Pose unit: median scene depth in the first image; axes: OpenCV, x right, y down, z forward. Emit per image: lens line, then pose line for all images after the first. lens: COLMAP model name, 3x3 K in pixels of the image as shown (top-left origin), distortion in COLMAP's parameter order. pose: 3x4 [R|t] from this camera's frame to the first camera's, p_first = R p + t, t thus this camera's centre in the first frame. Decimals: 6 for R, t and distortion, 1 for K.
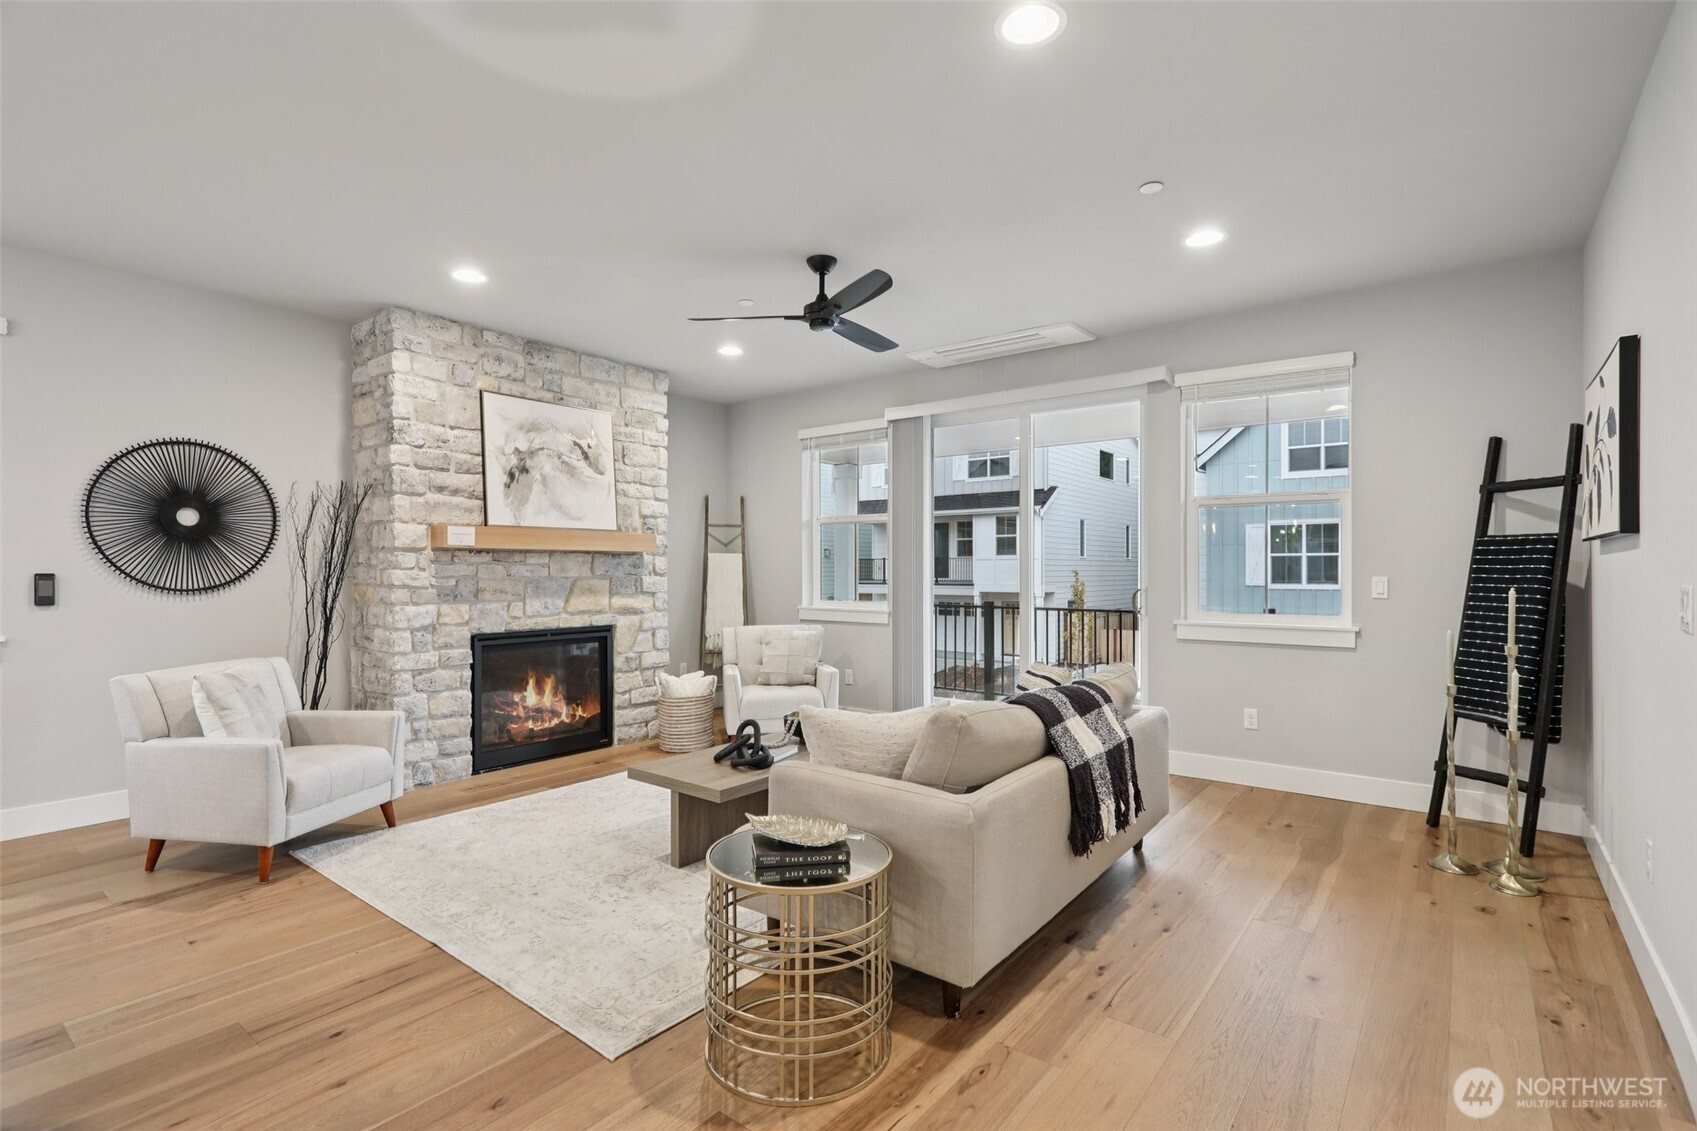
lens RADIAL K [[798.5, 0, 848.2], [0, 798.5, 568.2], [0, 0, 1]] dist [-0.003056, 0.002972]
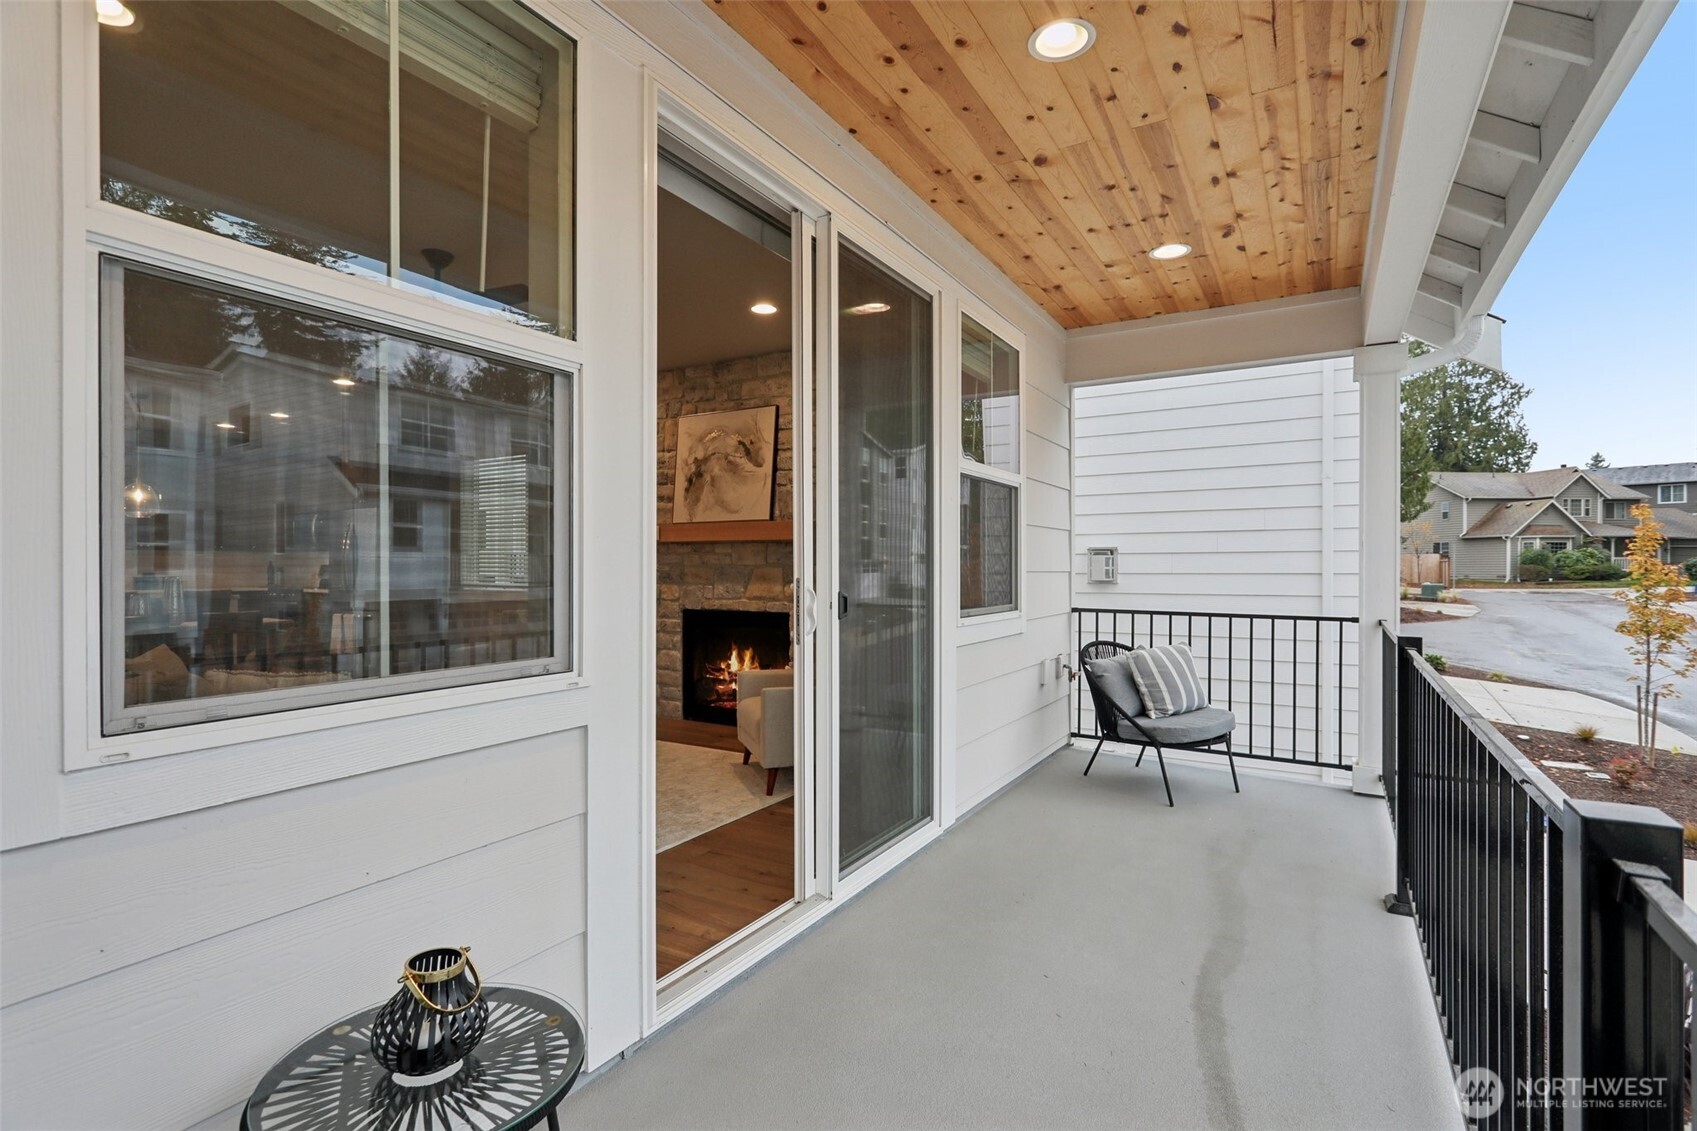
lens RADIAL K [[798.5, 0, 846.2], [0, 798.5, 566.6], [0, 0, 1]] dist [-0.003056, 0.002972]
pose [[0.115207, 0.004987, -0.993329, 0.779442], [-0.000807, 0.999988, 0.004927, 0.007876], [0.993341, 0.000234, 0.115210, 1.042936]]
